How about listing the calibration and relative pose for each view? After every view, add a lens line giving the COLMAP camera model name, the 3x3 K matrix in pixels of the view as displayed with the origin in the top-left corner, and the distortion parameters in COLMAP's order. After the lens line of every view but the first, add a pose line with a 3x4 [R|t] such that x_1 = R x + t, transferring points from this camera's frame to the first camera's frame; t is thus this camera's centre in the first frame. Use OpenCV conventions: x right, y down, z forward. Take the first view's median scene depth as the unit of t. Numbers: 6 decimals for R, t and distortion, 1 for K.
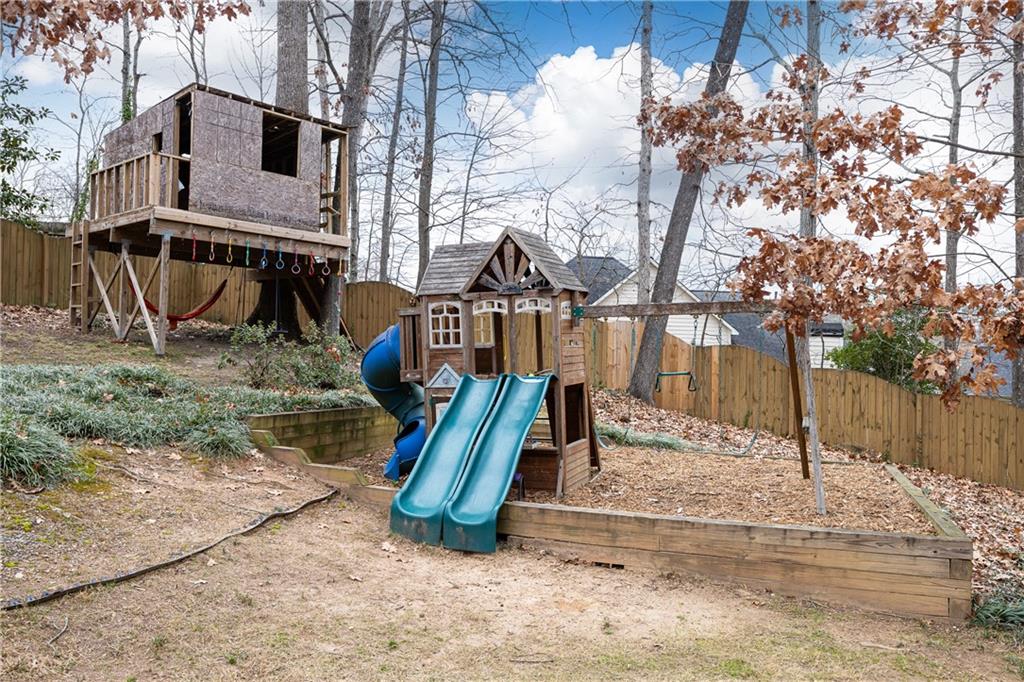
lens RADIAL K [[779.1, 0, 512.0], [0, 779.1, 341.0], [0, 0, 1]] dist [-0.000085, 0.001212]
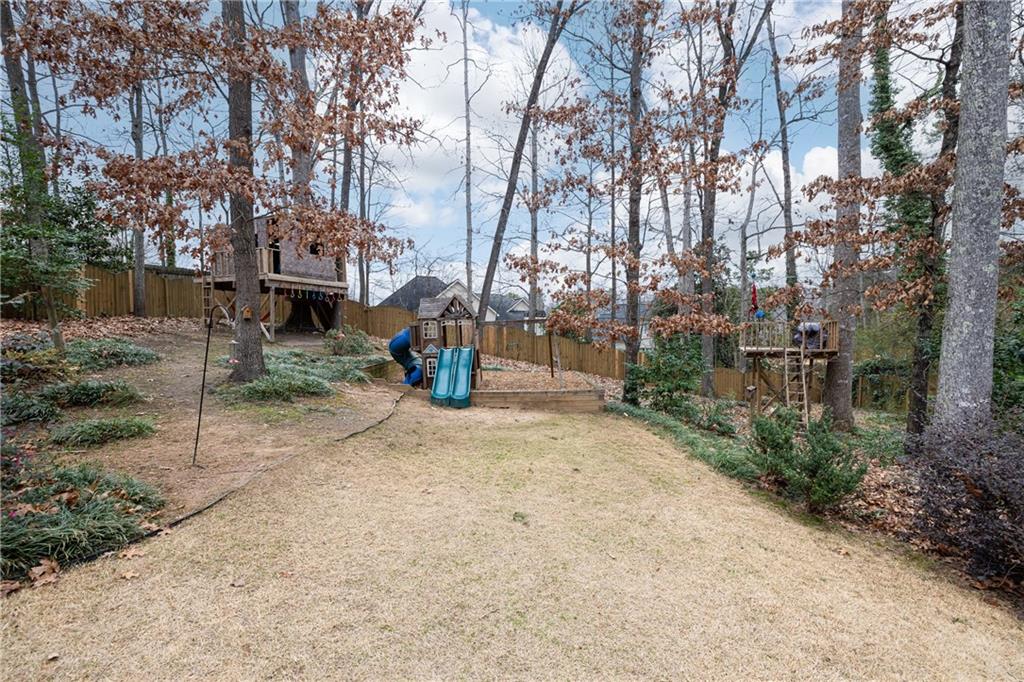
lens RADIAL K [[427.2, 0, 512.0], [0, 427.2, 341.0], [0, 0, 1]] dist [-0.000947, -0.000034]
pose [[0.940346, -0.038127, 0.338076, -0.259755], [0.017069, 0.997736, 0.065044, -0.059119], [-0.339790, -0.055393, 0.938869, -0.386686]]
